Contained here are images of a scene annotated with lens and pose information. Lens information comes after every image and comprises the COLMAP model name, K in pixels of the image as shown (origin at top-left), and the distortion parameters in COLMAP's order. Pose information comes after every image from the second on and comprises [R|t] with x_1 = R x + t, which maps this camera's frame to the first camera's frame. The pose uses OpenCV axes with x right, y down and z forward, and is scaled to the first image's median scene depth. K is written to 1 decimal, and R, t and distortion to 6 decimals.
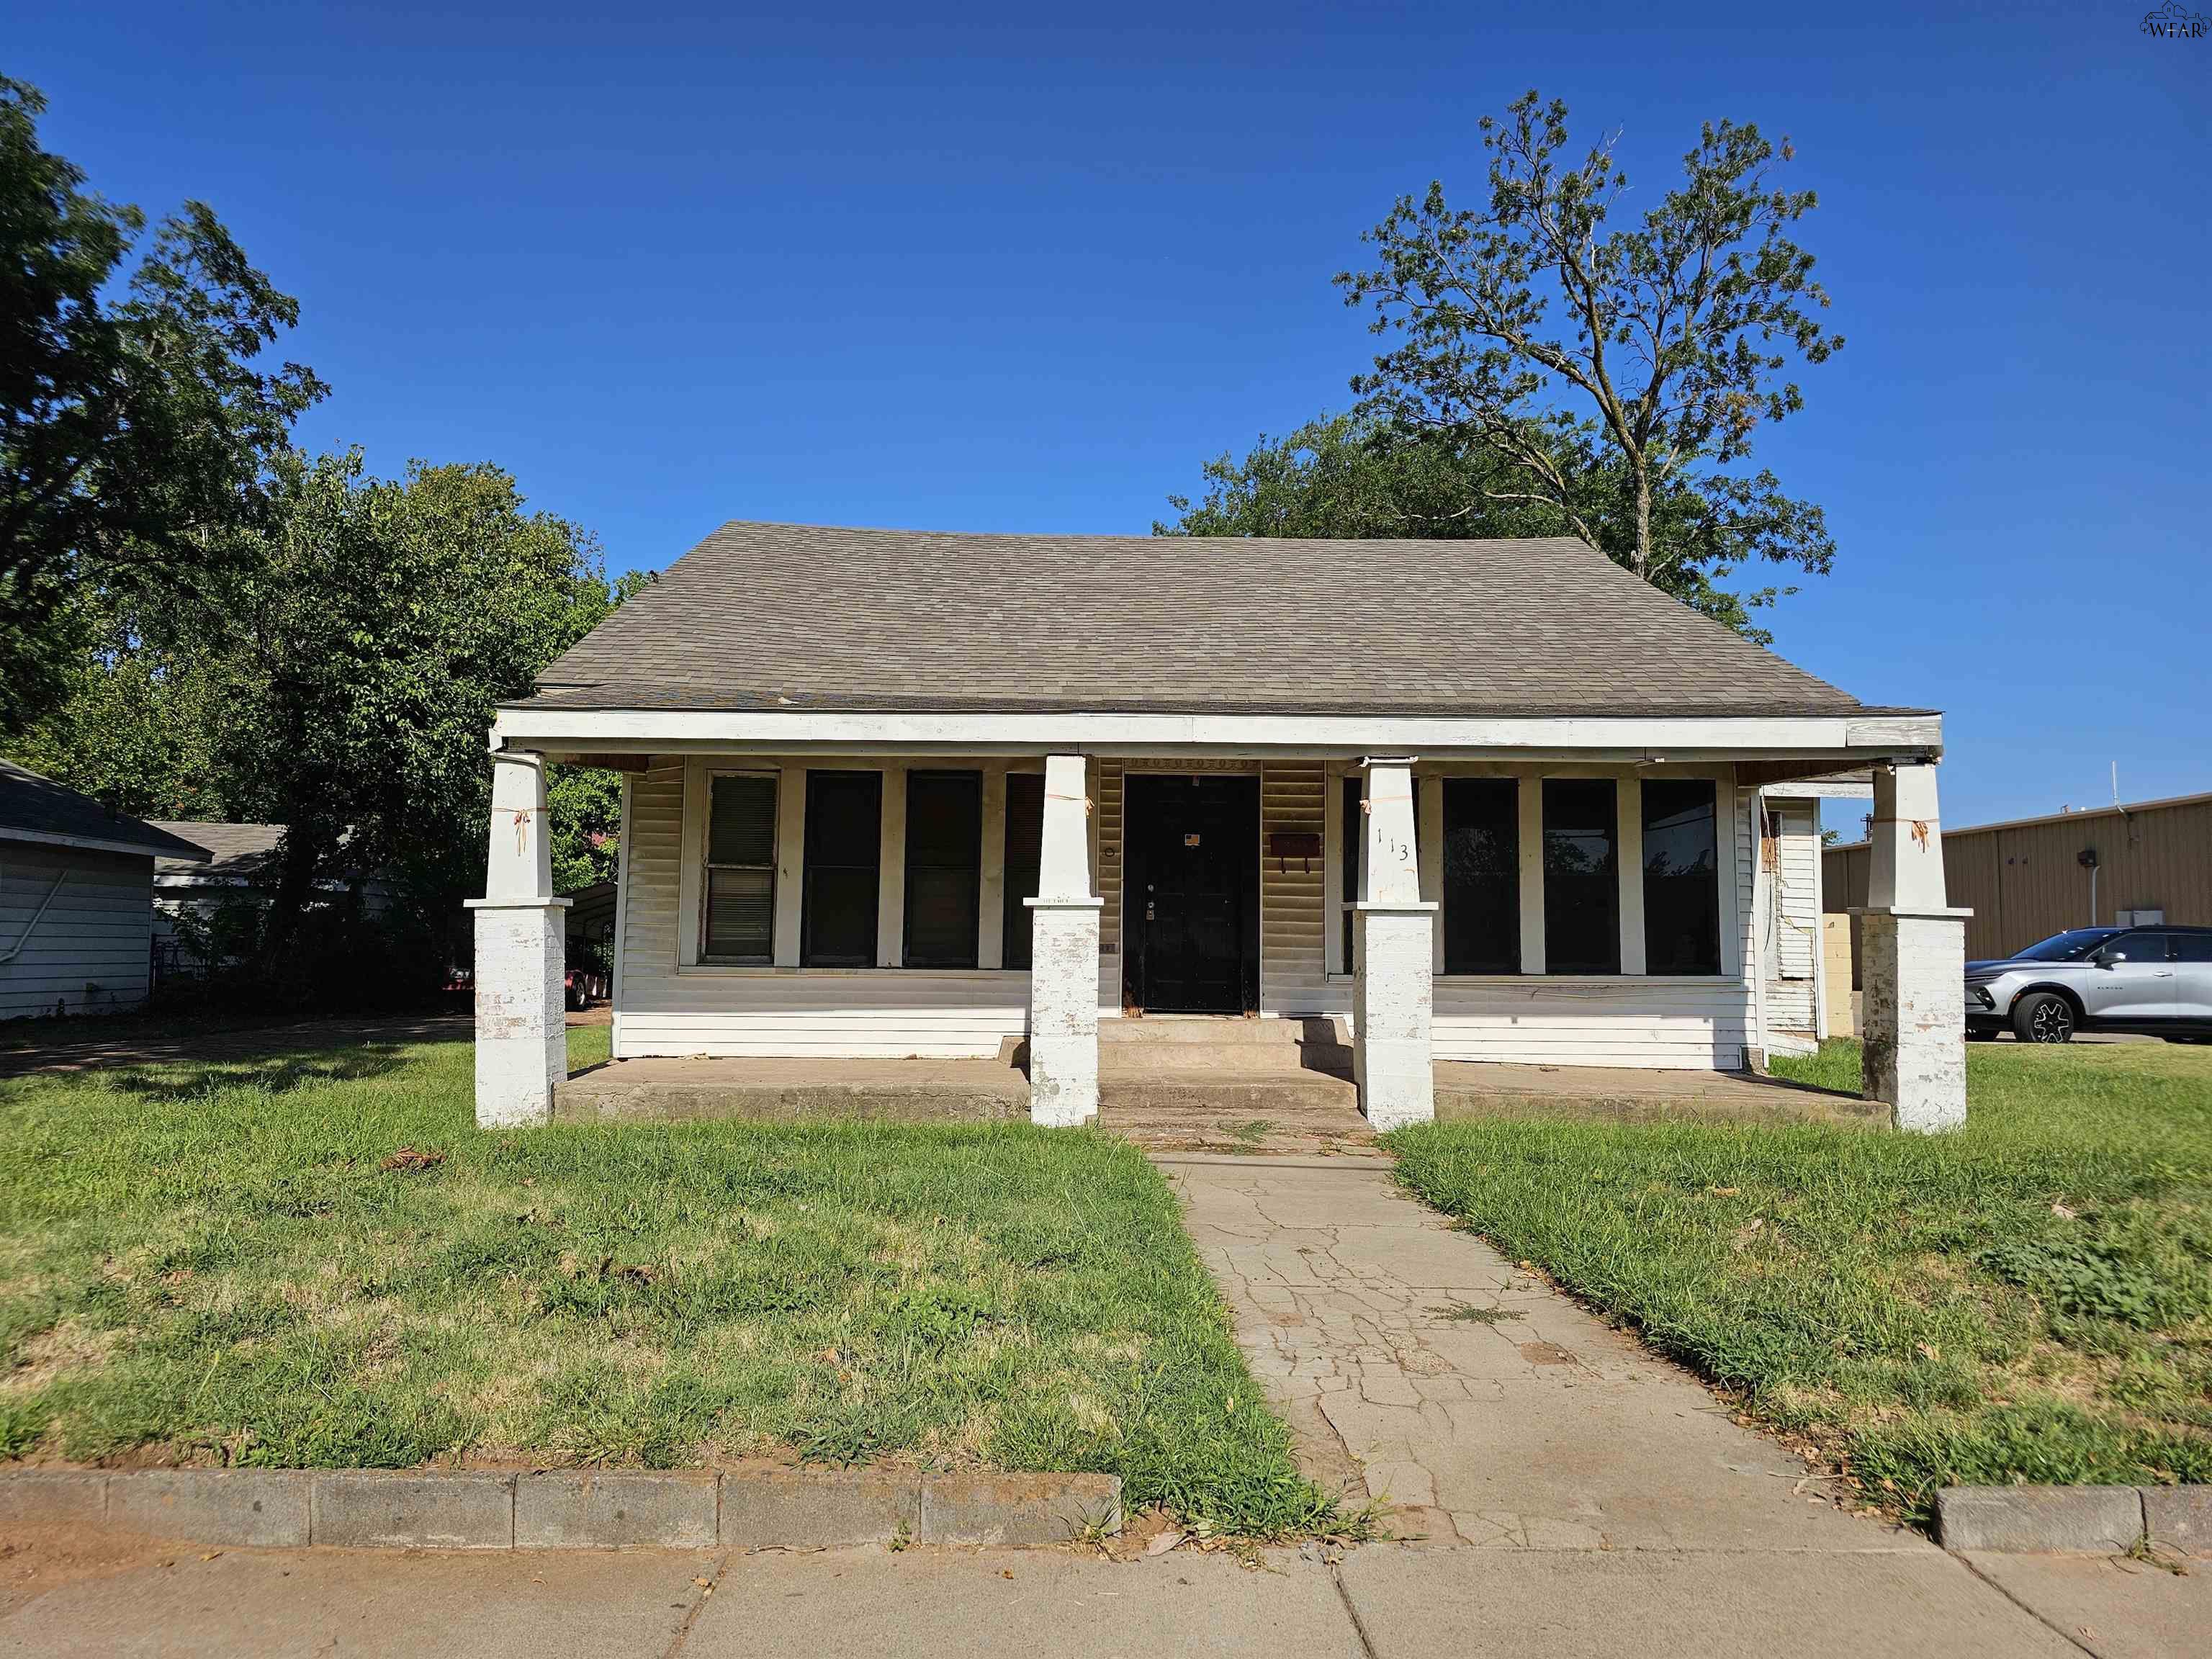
lens RADIAL K [[1535.6, 0, 1106.0], [0, 1535.6, 829.5], [0, 0, 1]] dist [0.102015, -0.093711]
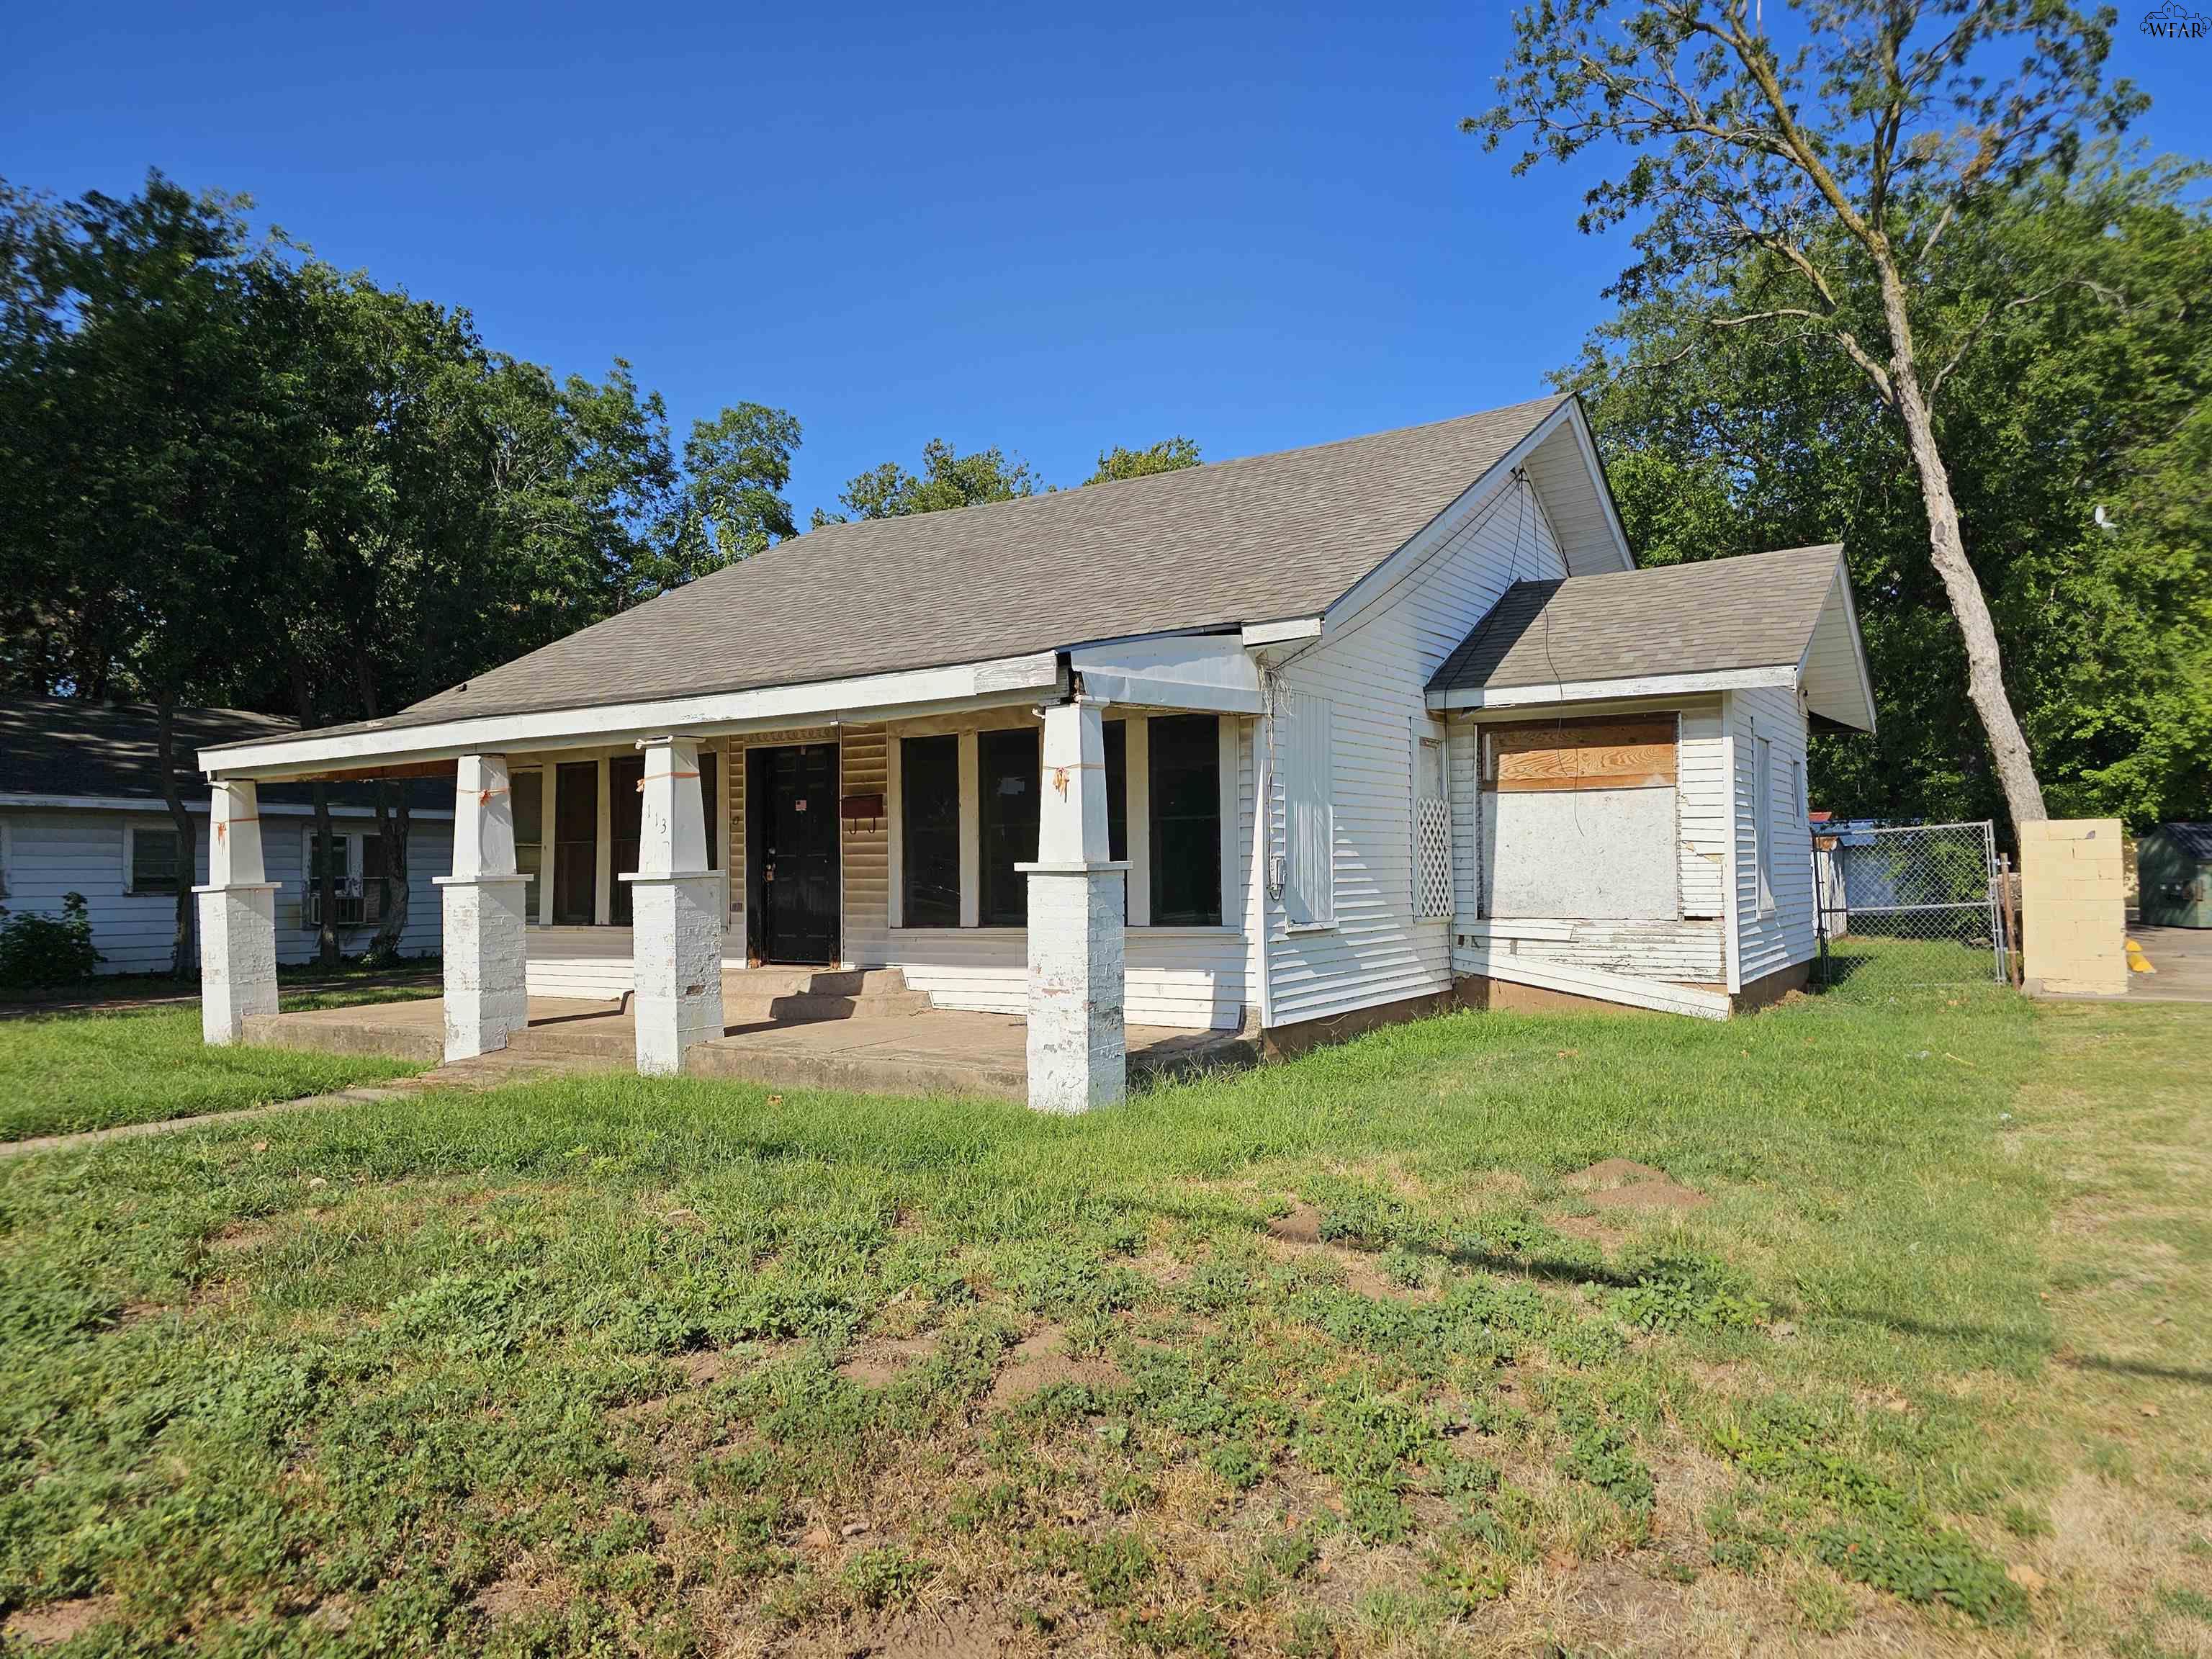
lens RADIAL K [[1535.6, 0, 1106.0], [0, 1535.6, 829.5], [0, 0, 1]] dist [0.102015, -0.093711]
pose [[0.819843, -0.038915, -0.571265, 0.868728], [0.070864, 0.996914, 0.033790, 0.002276], [0.568187, -0.068184, 0.820070, 0.234199]]
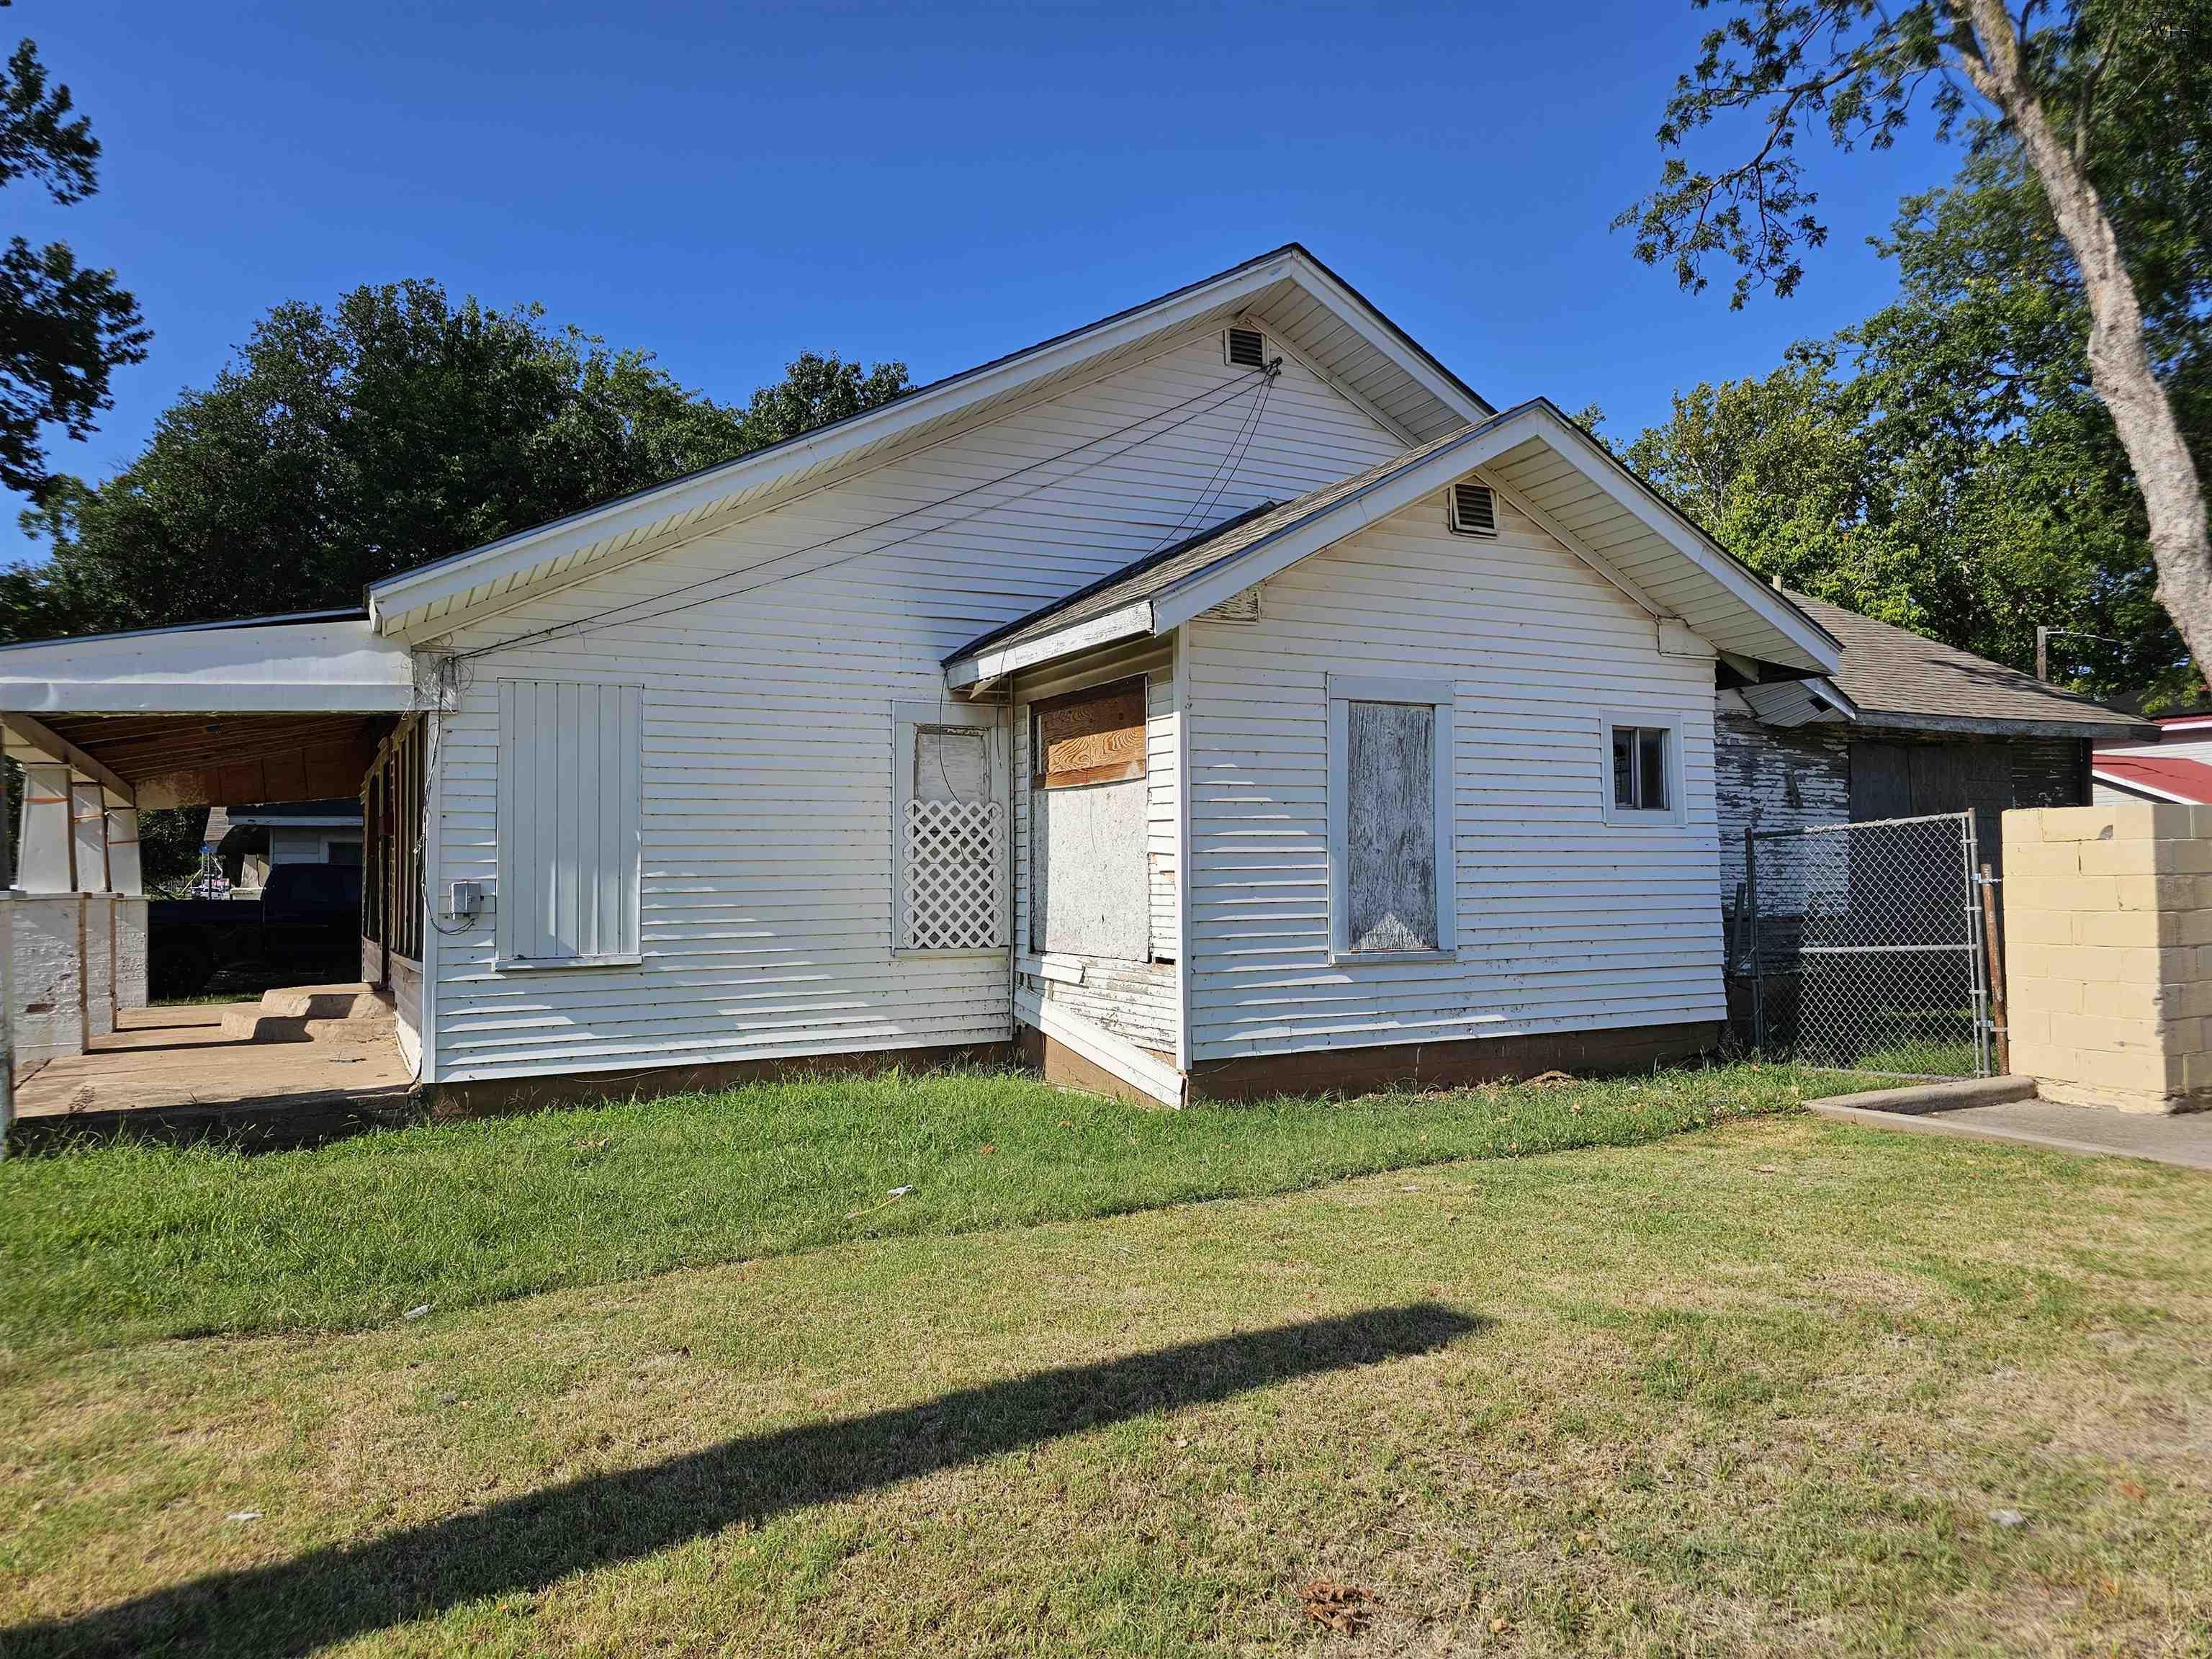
lens RADIAL K [[1535.6, 0, 1106.0], [0, 1535.6, 829.5], [0, 0, 1]] dist [0.102015, -0.093711]
pose [[0.410290, -0.044978, -0.910845, 1.271577], [0.093148, 0.995626, -0.007206, 0.066420], [0.907186, -0.081887, 0.412685, 1.006328]]
